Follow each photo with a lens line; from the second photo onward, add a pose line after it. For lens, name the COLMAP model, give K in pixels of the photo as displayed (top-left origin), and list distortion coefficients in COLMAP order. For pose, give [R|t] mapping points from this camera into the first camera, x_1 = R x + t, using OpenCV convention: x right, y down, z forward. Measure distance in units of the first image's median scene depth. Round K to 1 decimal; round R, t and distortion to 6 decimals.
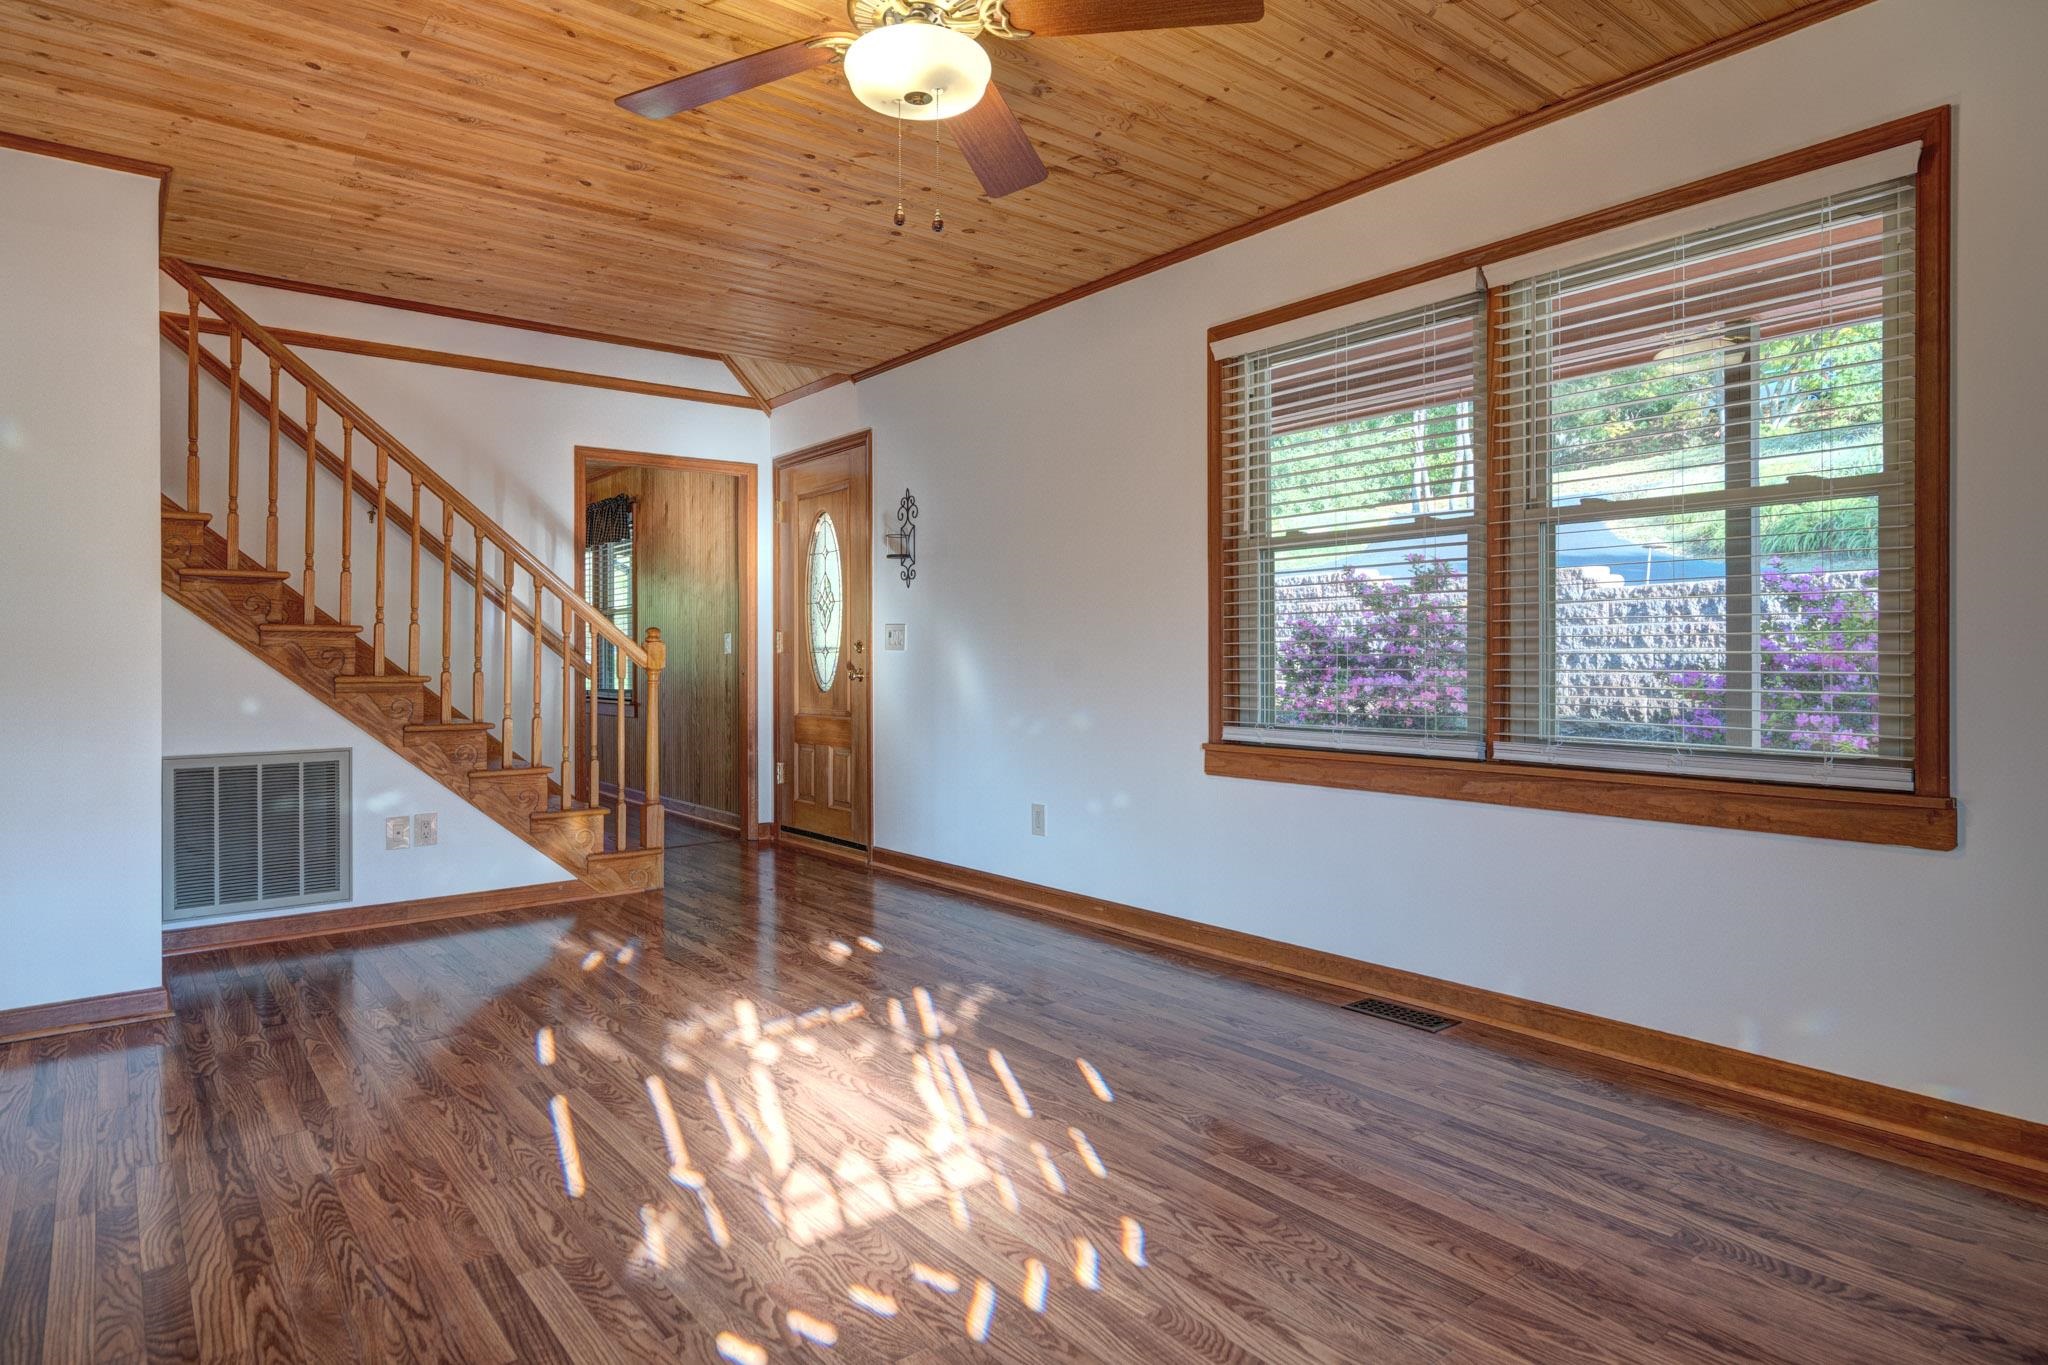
lens RADIAL K [[1137.5, 0, 1031.0], [0, 1137.5, 659.5], [0, 0, 1]] dist [0.016110, -0.002260]
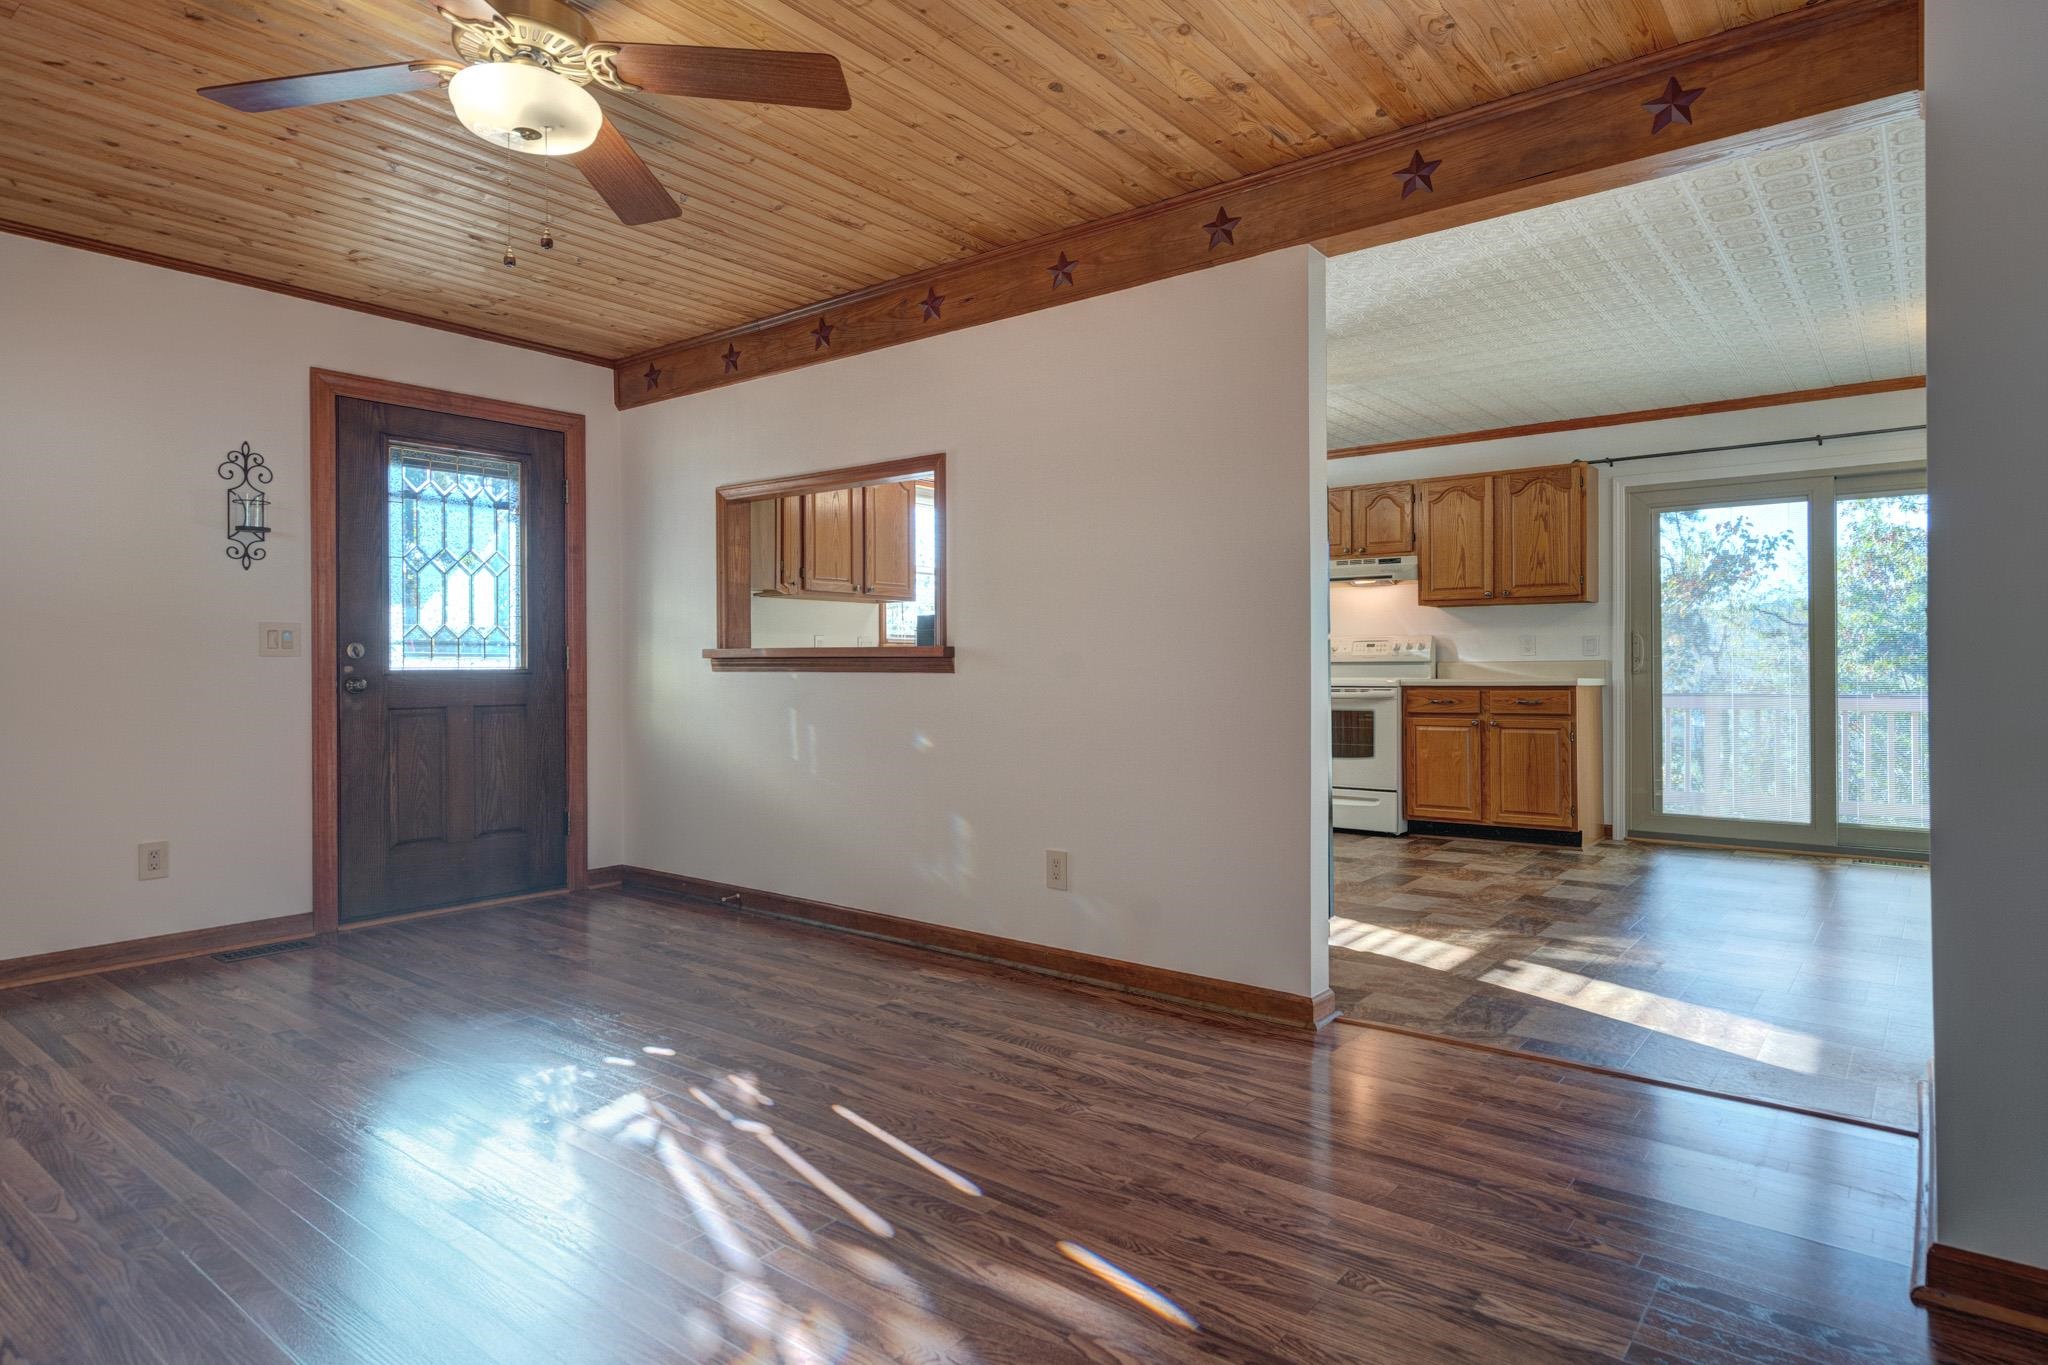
lens RADIAL K [[1128.5, 0, 999.9], [0, 1128.5, 666.3], [0, 0, 1]] dist [0.013858, -0.000081]
pose [[-0.974846, 0.009664, -0.222672, -0.182424], [0.009699, 0.999953, 0.000934, -0.000201], [0.222670, -0.001249, -0.974893, 1.334254]]
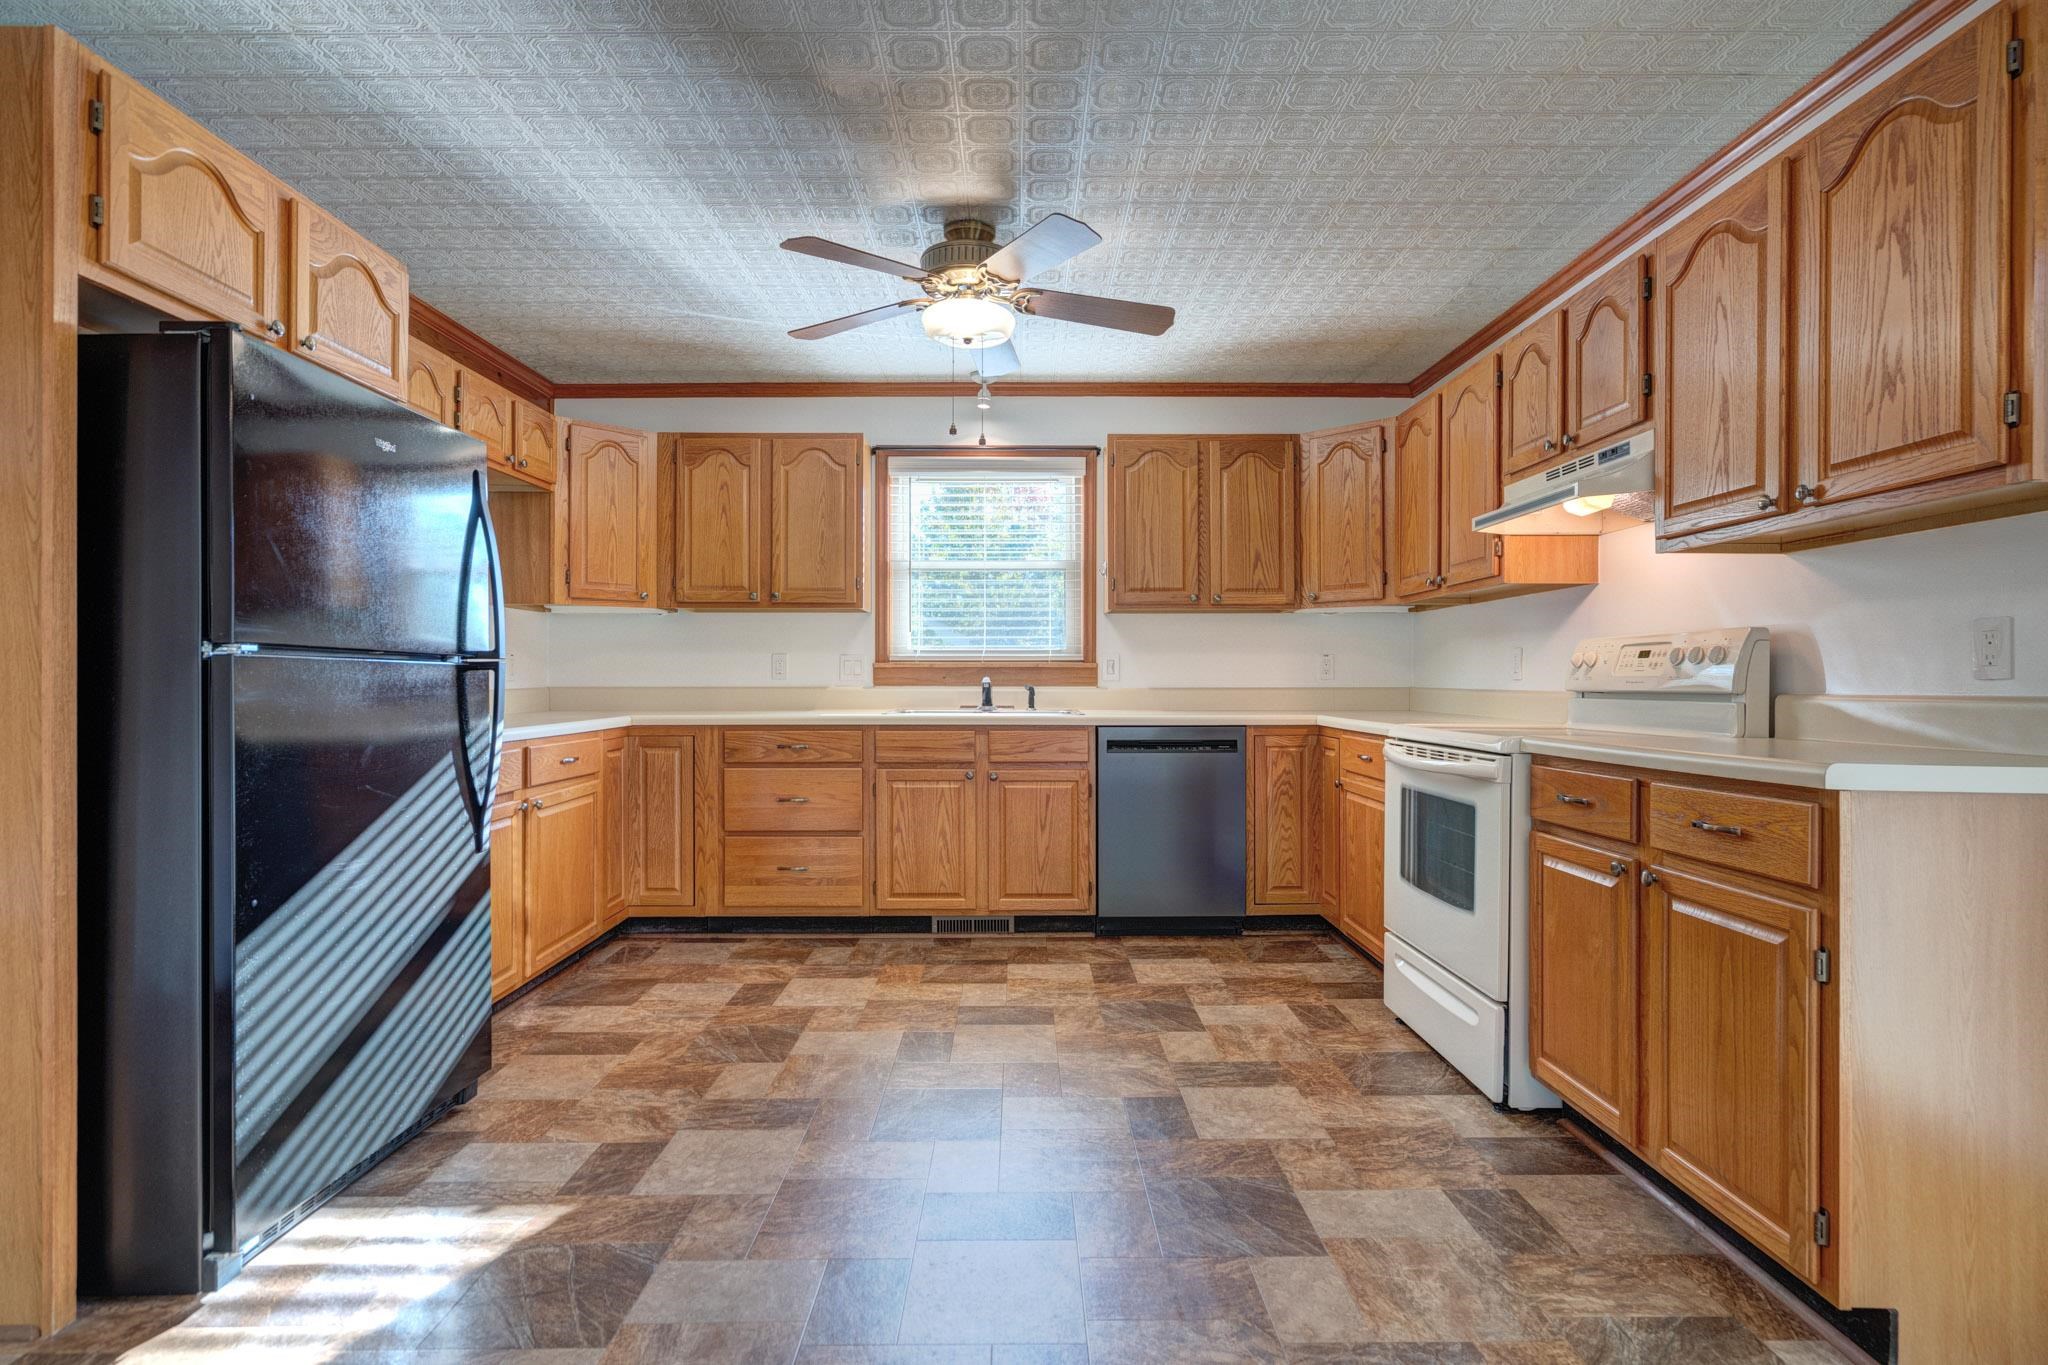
lens RADIAL K [[1017.6, 0, 1024.1], [0, 1017.6, 676.0], [0, 0, 1]] dist [0.001013, 0.000939]
pose [[-0.788014, 0.008201, 0.615602, -1.422391], [0.004068, 0.999959, -0.008114, -0.007486], [-0.615643, -0.003890, -0.788015, 0.406661]]
